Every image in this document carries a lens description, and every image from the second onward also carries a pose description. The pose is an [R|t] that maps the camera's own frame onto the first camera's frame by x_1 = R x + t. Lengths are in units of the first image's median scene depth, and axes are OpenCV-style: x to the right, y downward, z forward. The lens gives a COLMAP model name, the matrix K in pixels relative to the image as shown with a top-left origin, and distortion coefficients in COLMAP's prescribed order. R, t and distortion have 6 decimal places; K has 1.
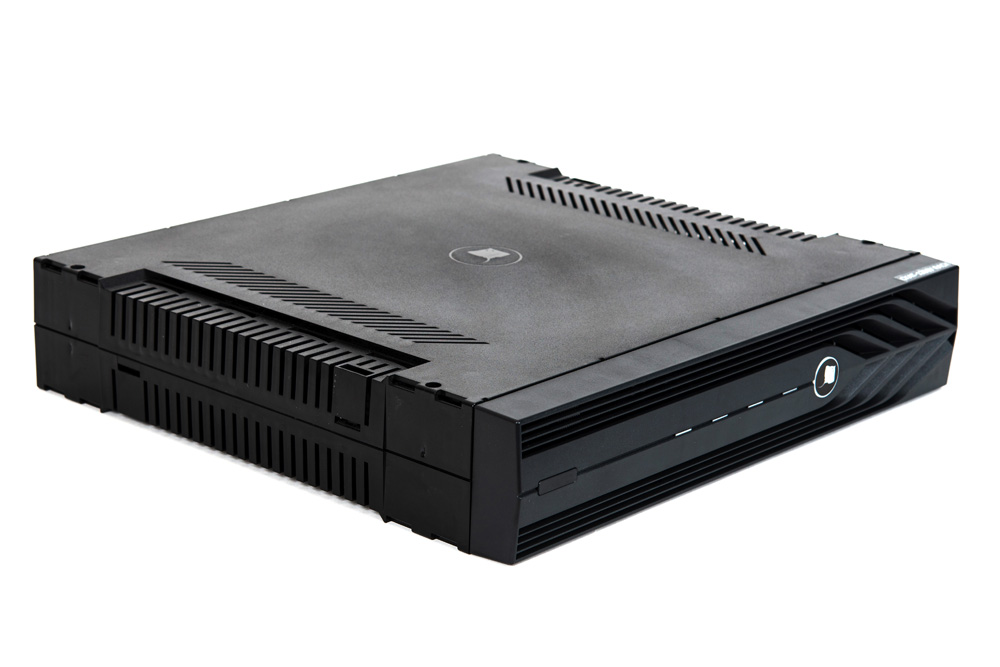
lens RADIAL K [[2497.7, 0, 500.0], [0, 2497.7, 333.5], [0, 0, 1]] dist [0.686702, -0.250258]
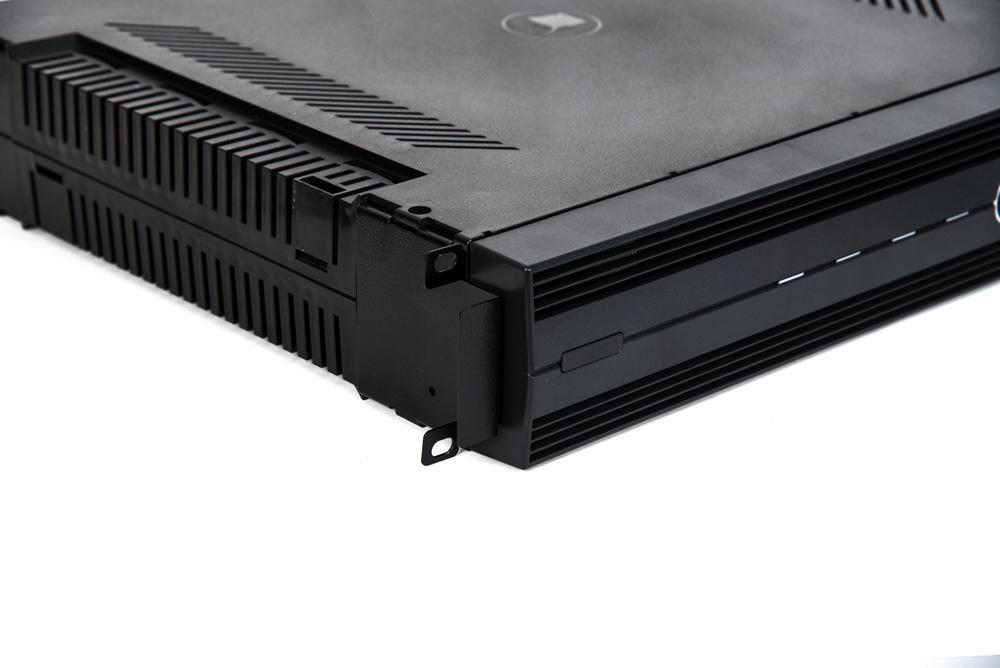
lens RADIAL K [[2540.7, 0, 534.4], [0, 2540.7, 334.8], [0, 0, 1]] dist [0.741375, 0.007291]
pose [[0.996022, 0.017027, -0.087471, 0.062400], [-0.009390, 0.996165, 0.086989, -0.006334], [0.088617, -0.085821, 0.992362, 0.271647]]
